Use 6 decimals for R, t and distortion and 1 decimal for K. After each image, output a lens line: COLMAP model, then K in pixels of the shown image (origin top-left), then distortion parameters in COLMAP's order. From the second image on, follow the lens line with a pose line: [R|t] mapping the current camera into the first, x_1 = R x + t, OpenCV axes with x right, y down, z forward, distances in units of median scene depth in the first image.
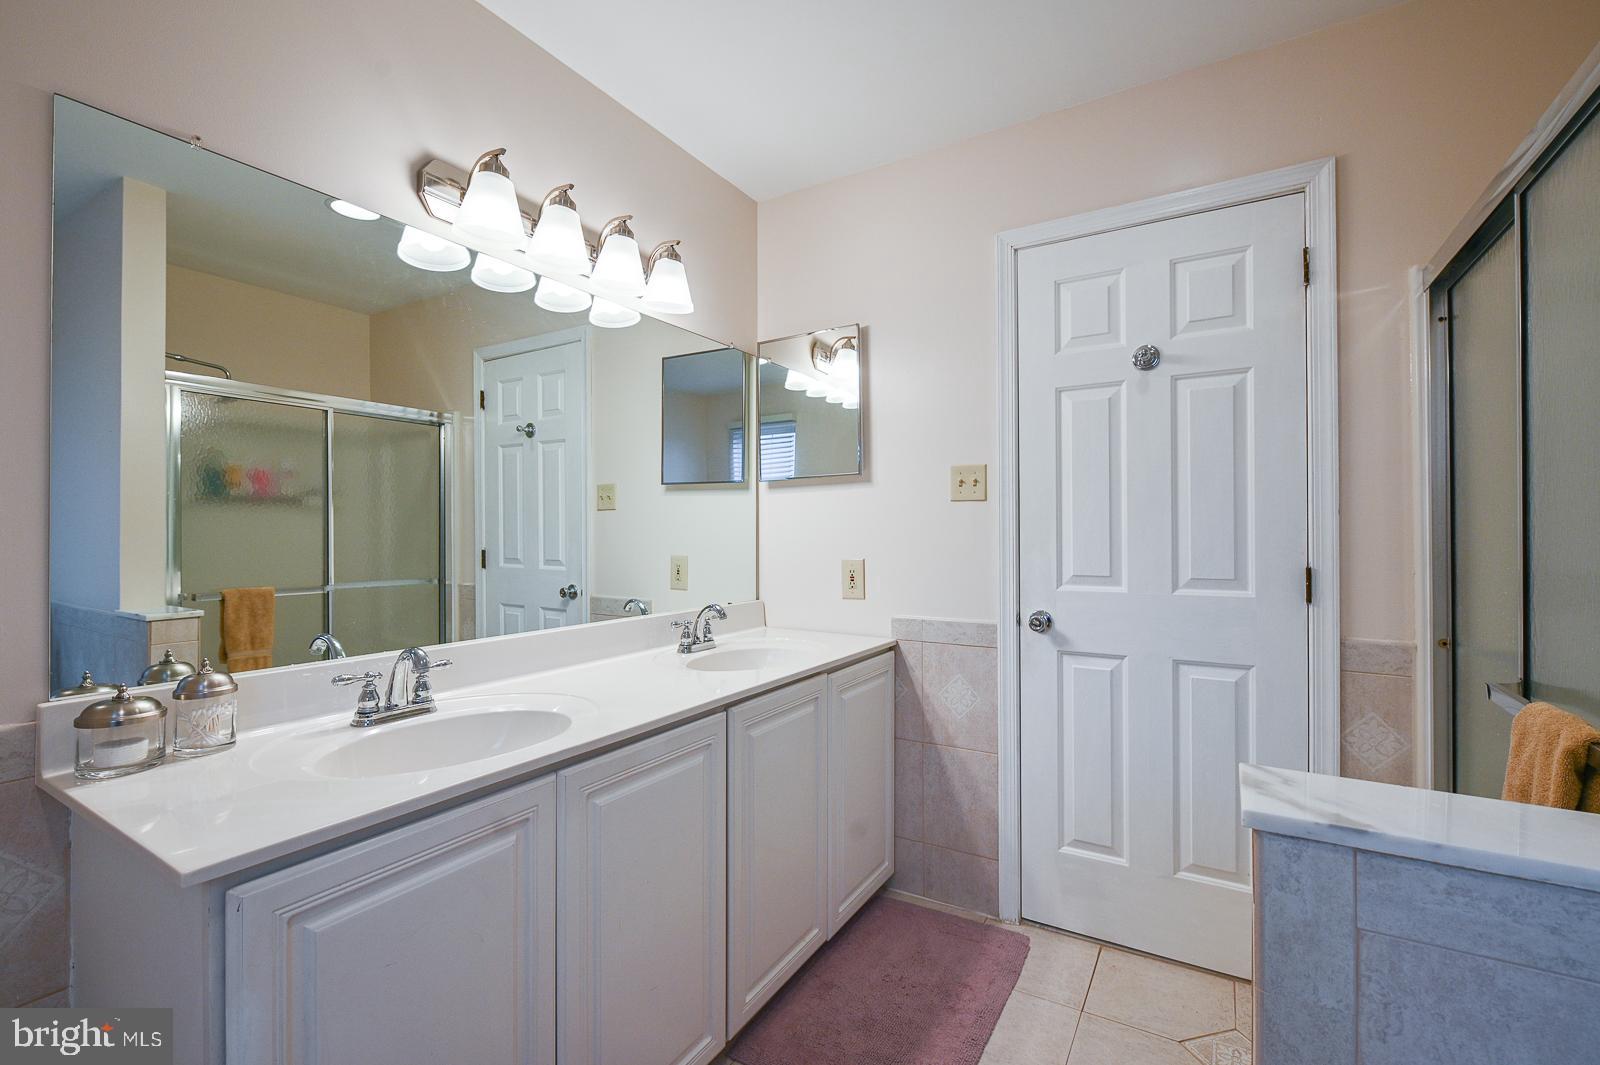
lens RADIAL K [[686.5, 0, 793.3], [0, 686.5, 528.8], [0, 0, 1]] dist [-0.011565, -0.000344]
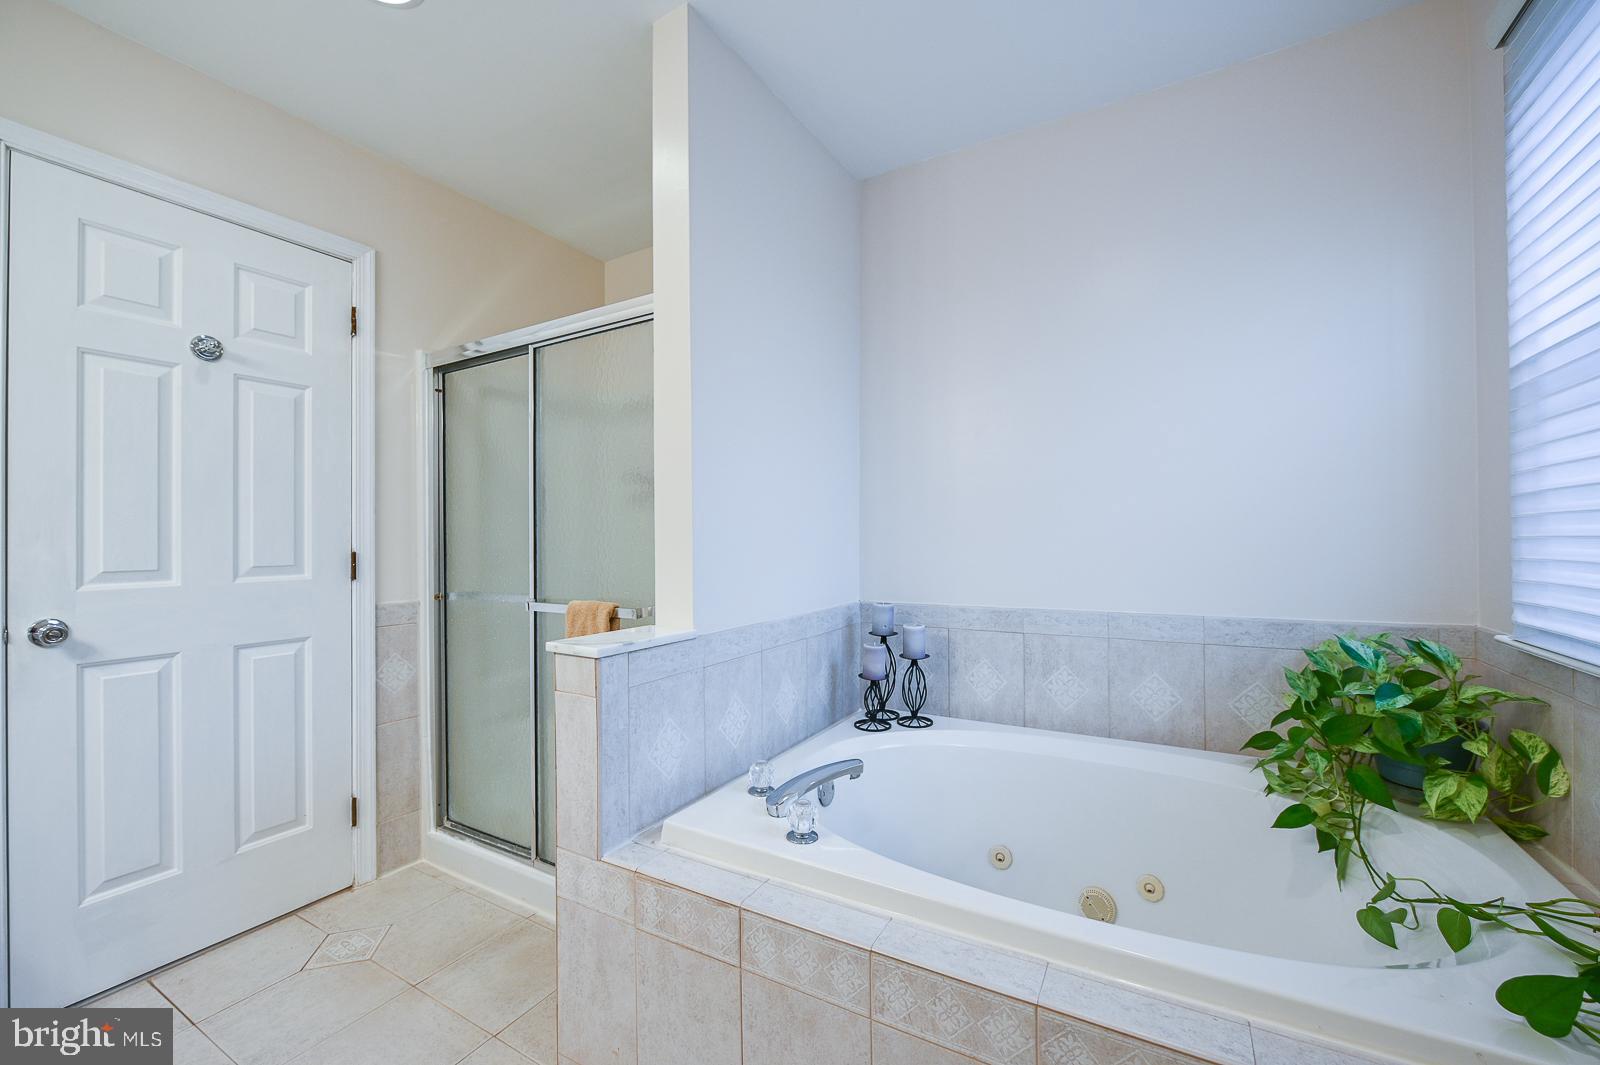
lens RADIAL K [[635.4, 0, 798.4], [0, 635.4, 535.8], [0, 0, 1]] dist [-0.007388, -0.000022]
pose [[-0.017202, 0.009442, 0.999807, -0.440327], [0.003485, 0.999950, -0.009383, 0.037285], [-0.999846, 0.003323, -0.017234, 0.163049]]
